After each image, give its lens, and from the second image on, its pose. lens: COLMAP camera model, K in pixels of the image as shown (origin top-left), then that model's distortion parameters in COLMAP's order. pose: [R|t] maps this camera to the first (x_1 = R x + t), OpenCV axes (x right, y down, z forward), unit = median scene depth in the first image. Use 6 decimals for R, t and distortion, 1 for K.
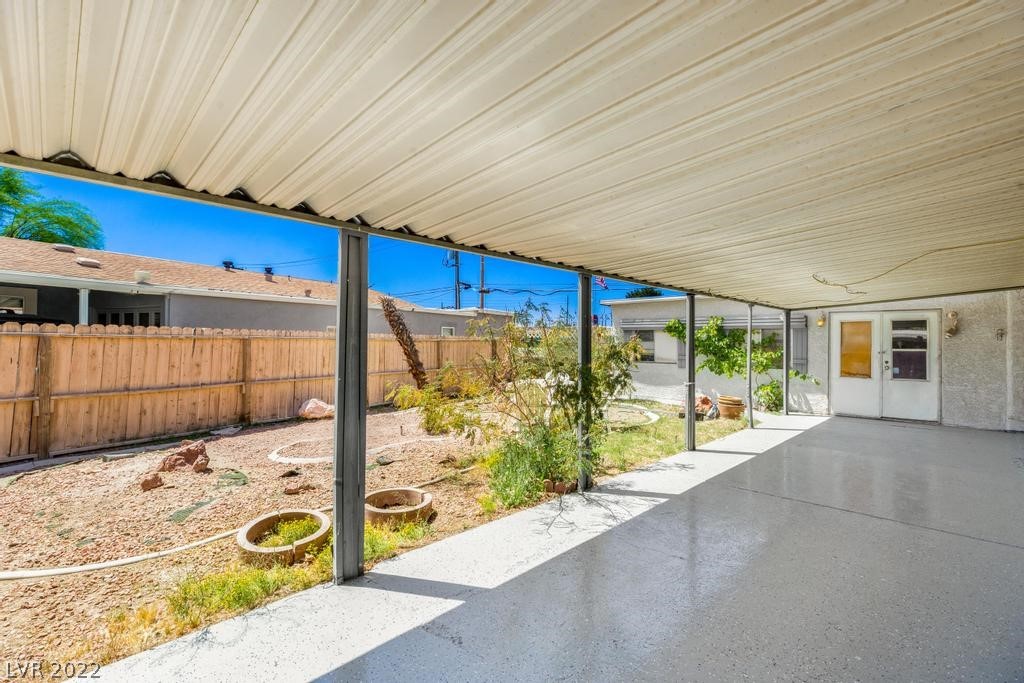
lens RADIAL K [[456.8, 0, 507.9], [0, 456.8, 341.5], [0, 0, 1]] dist [0.001958, 0.000532]
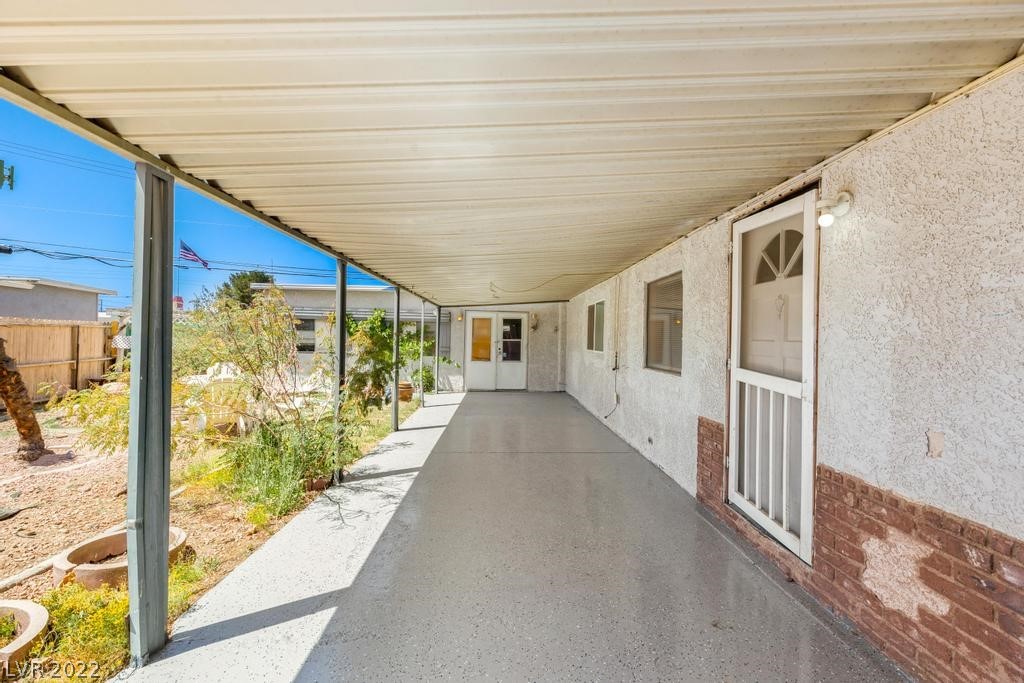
lens RADIAL K [[463.8, 0, 512.0], [0, 463.8, 341.5], [0, 0, 1]] dist [0.002690, 0.000552]
pose [[0.679914, -0.000433, 0.733292, -0.311386], [-0.014722, 0.999790, 0.014241, 0.005245], [-0.733144, -0.020478, 0.679765, 0.059590]]
